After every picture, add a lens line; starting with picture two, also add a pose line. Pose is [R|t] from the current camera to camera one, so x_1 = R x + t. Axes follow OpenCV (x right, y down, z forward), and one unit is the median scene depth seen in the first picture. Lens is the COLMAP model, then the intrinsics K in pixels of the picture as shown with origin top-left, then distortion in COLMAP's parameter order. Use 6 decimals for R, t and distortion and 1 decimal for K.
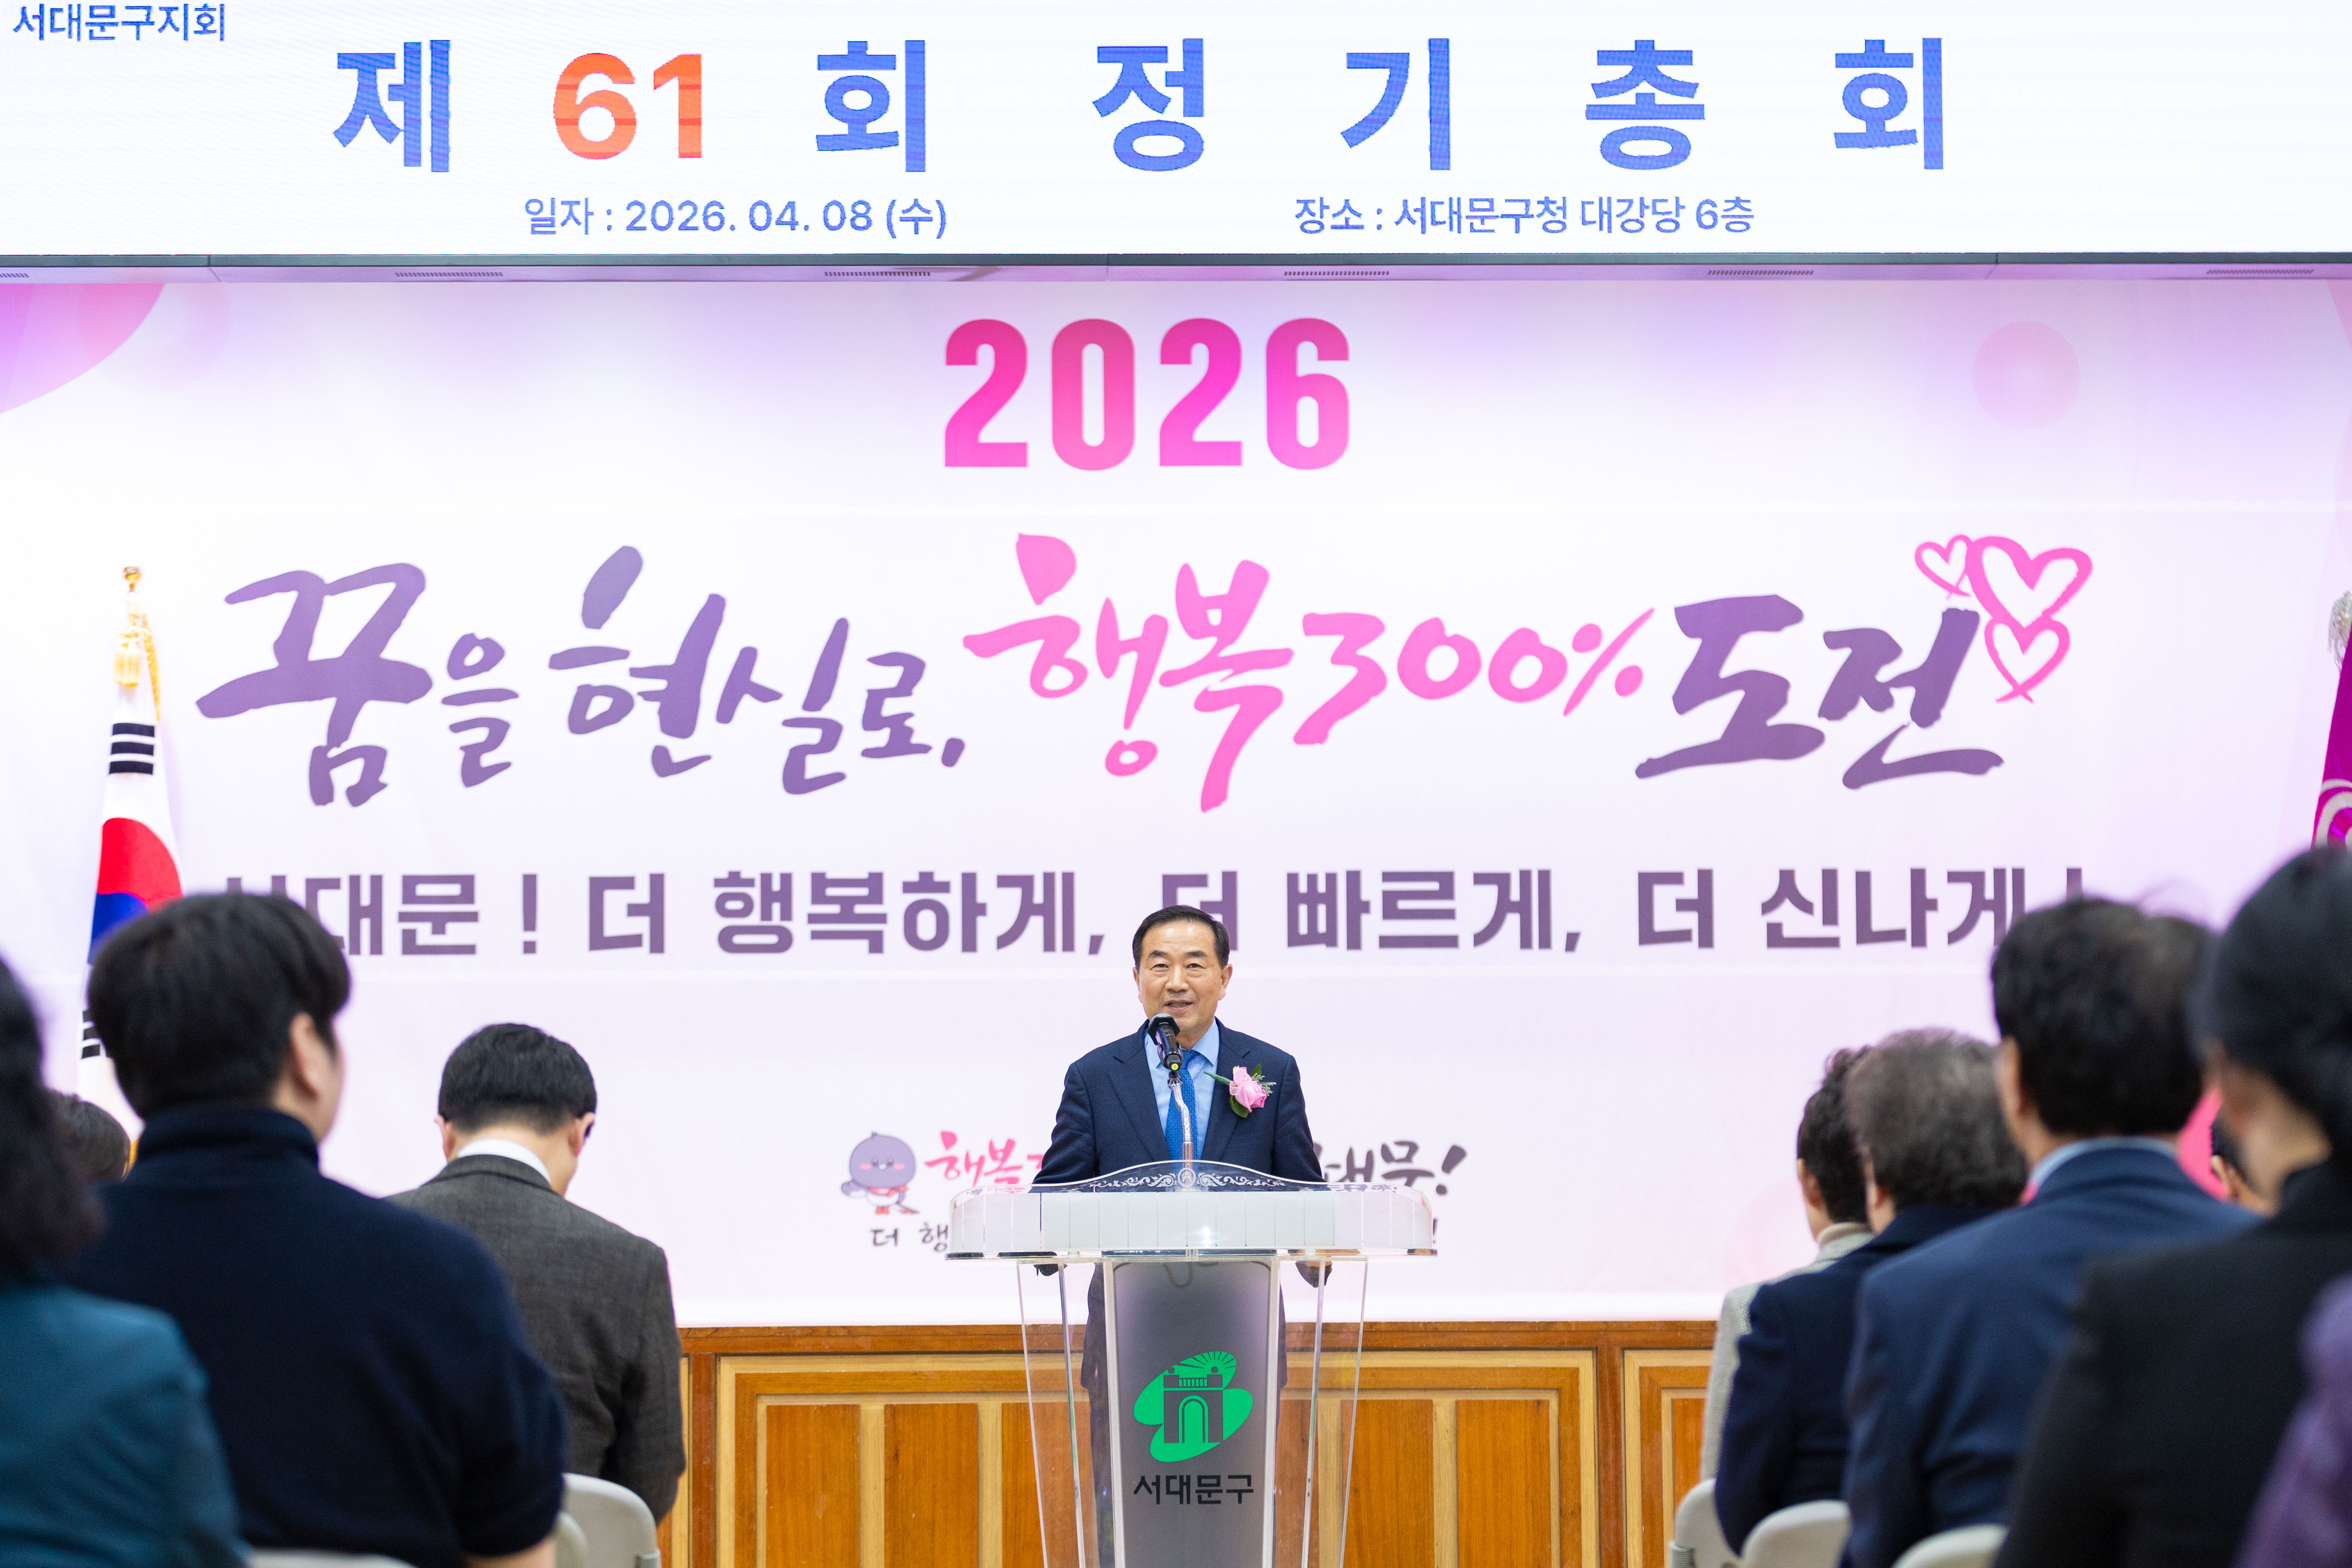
lens RADIAL K [[9924.8, 0, 1303.9], [0, 9924.8, 601.2], [0, 0, 1]] dist [0.709156, 1.441282]
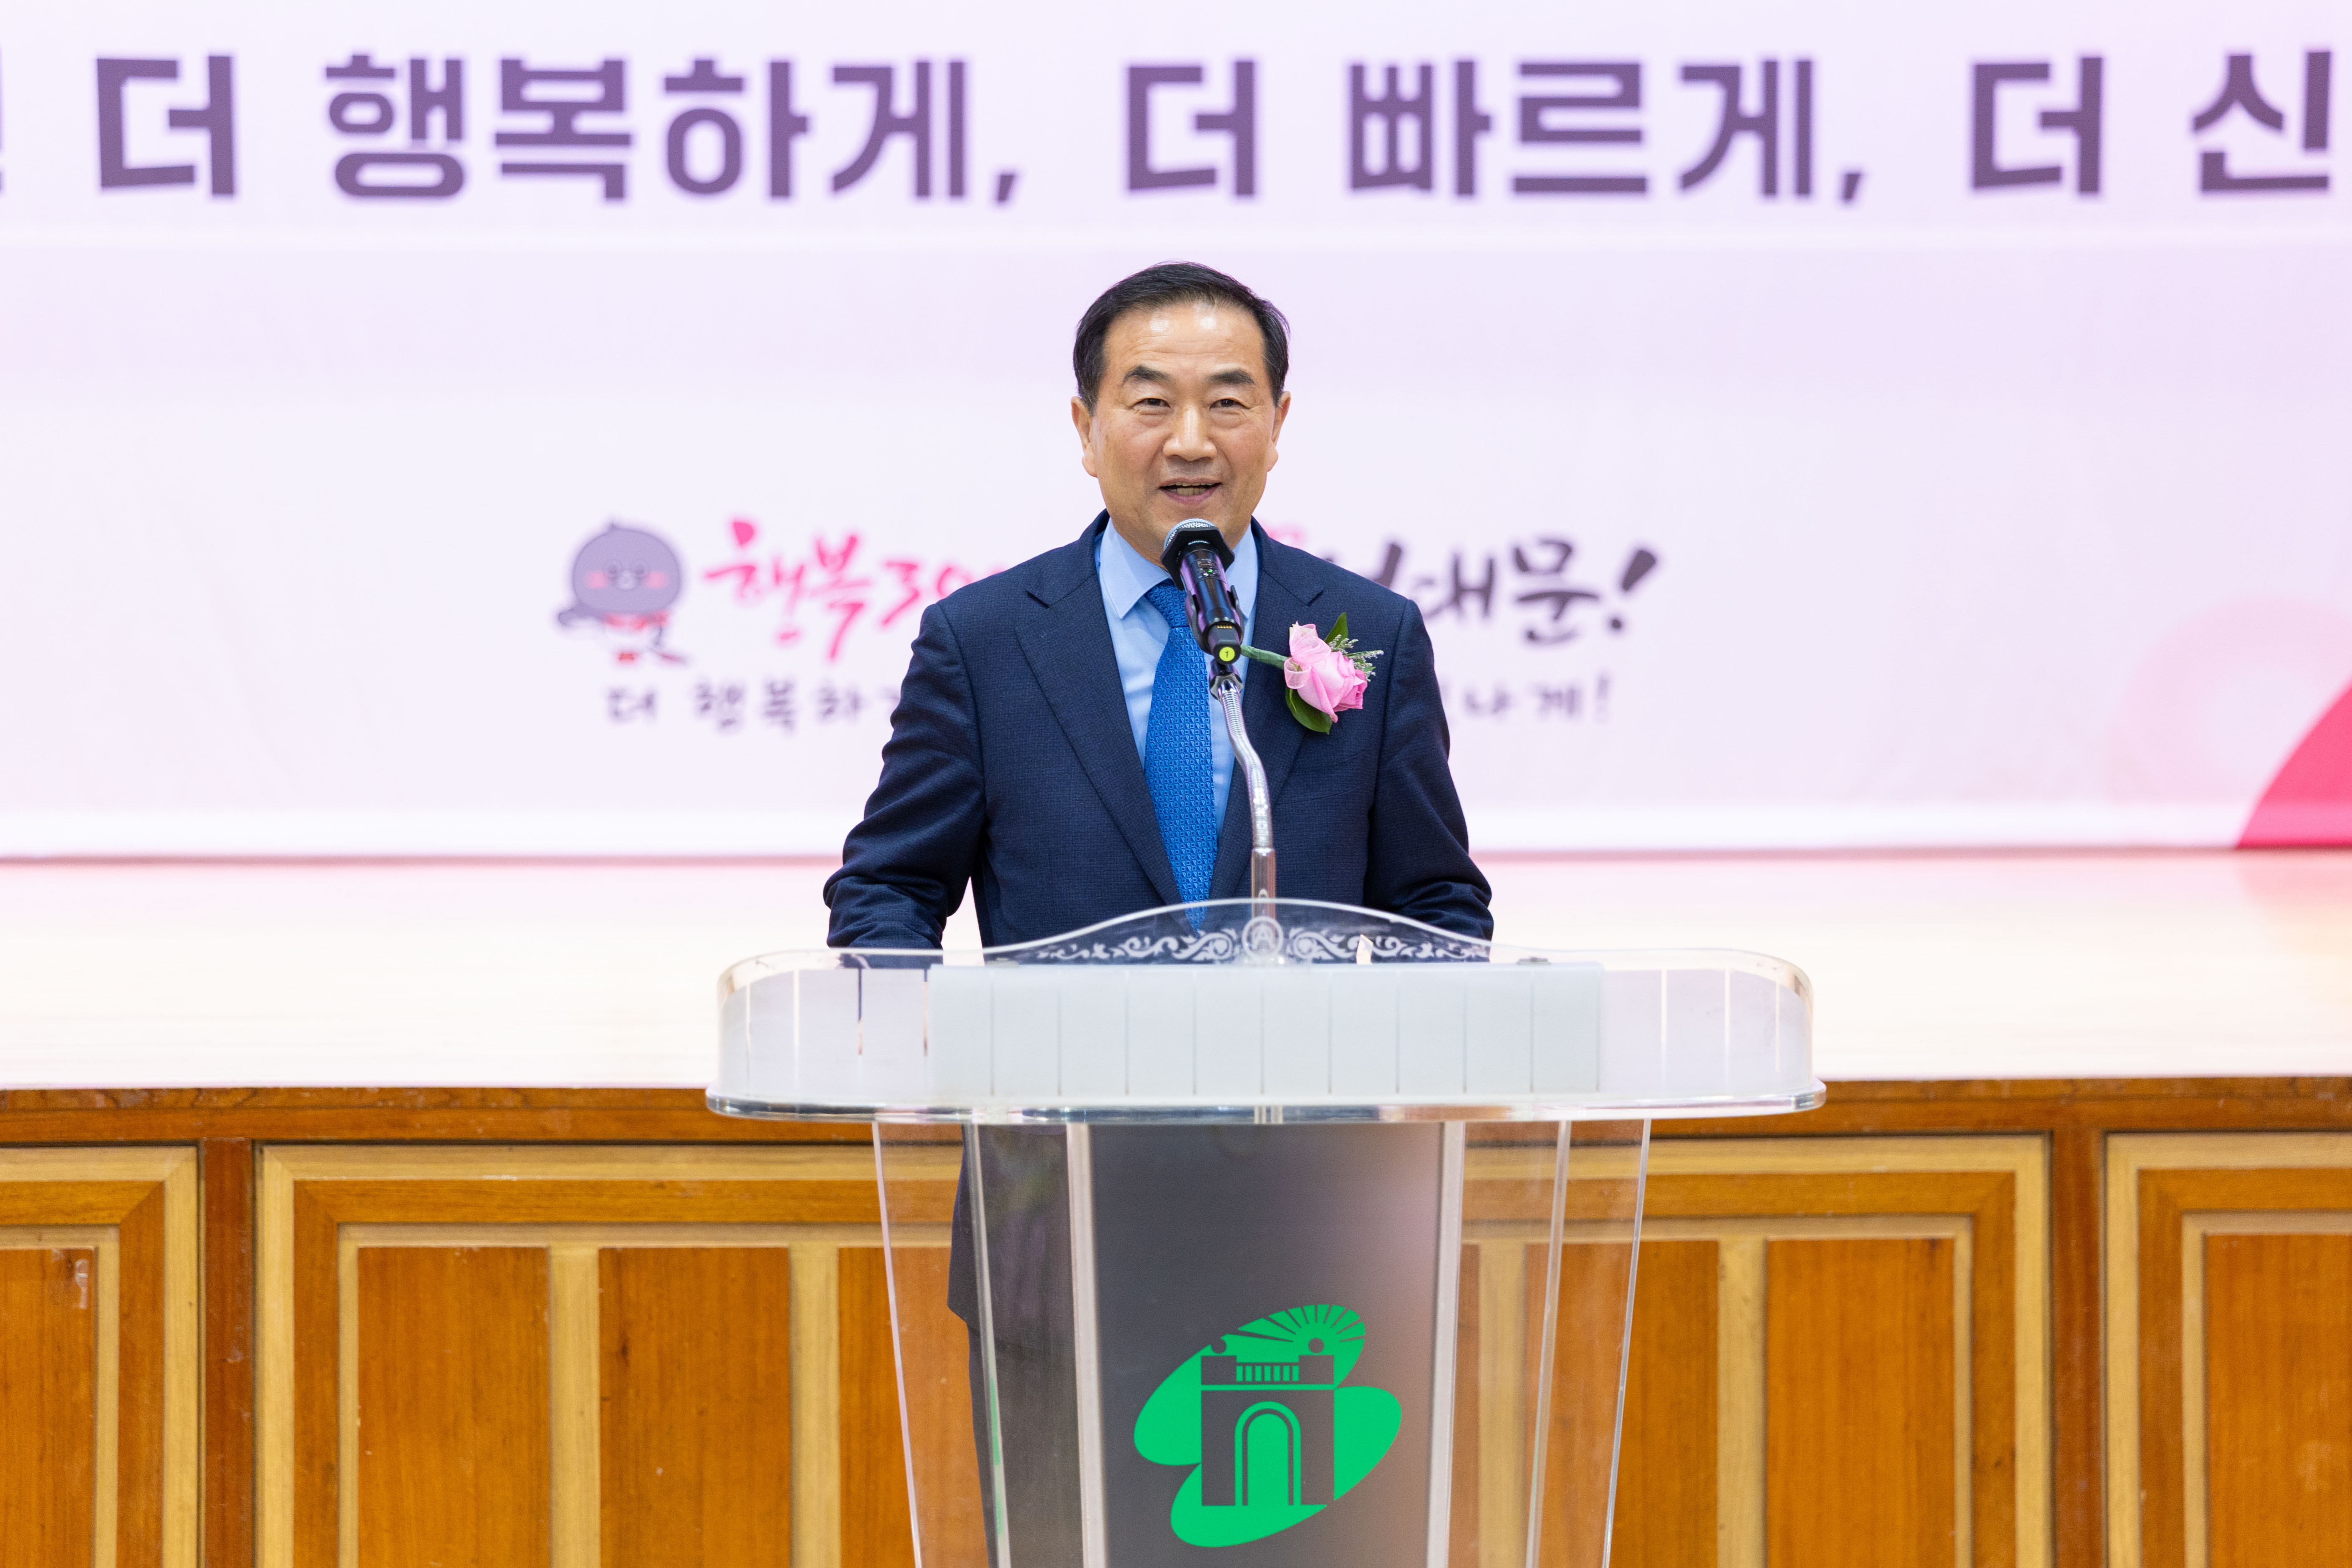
lens RADIAL K [[6846.7, 0, 1163.7], [0, 6846.7, 800.1], [0, 0, 1]] dist [-0.800663, 22.904078]
pose [[0.999931, 0.004081, 0.010980, -0.016151], [-0.005792, 0.986985, 0.160710, 0.006842], [-0.010182, -0.160762, 0.986941, 0.614297]]
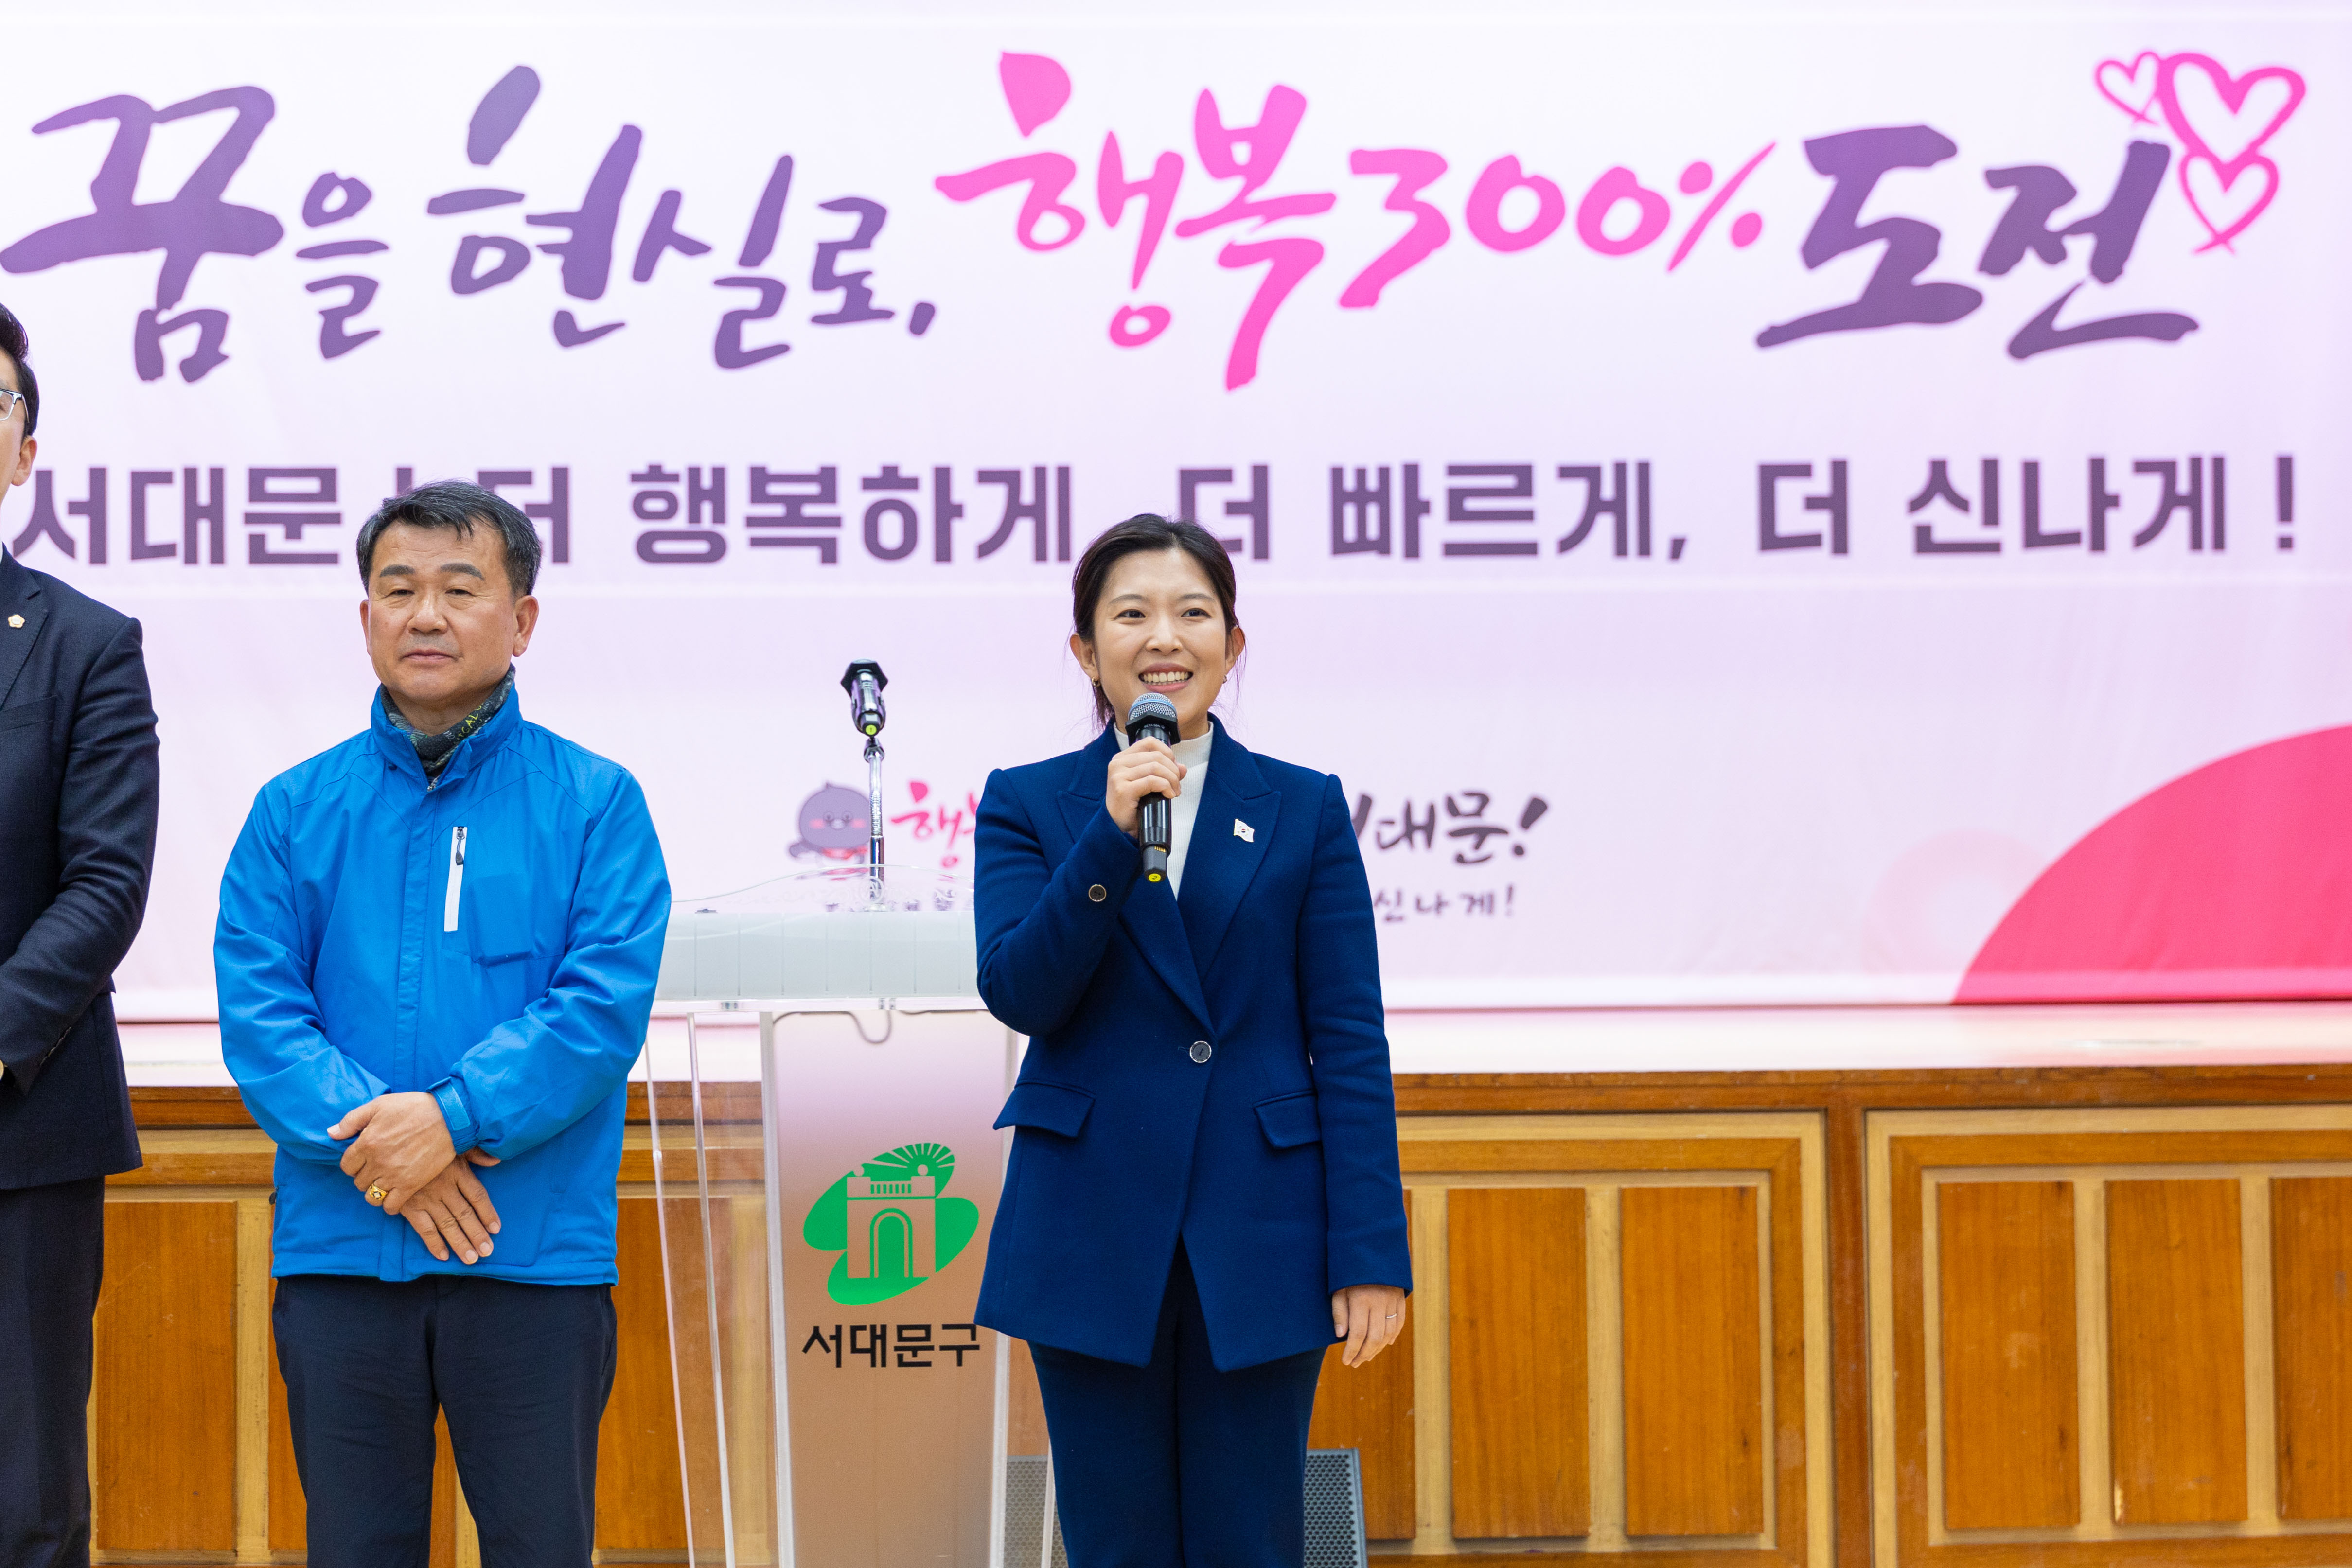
lens RADIAL K [[4419.0, 0, 1210.8], [0, 4419.0, 693.2], [0, 0, 1]] dist [0.183775, -1.590280]
pose [[0.999992, -0.002214, 0.003355, -0.012855], [0.001986, 0.997787, 0.066463, 0.021790], [-0.003495, -0.066456, 0.997783, 0.634305]]
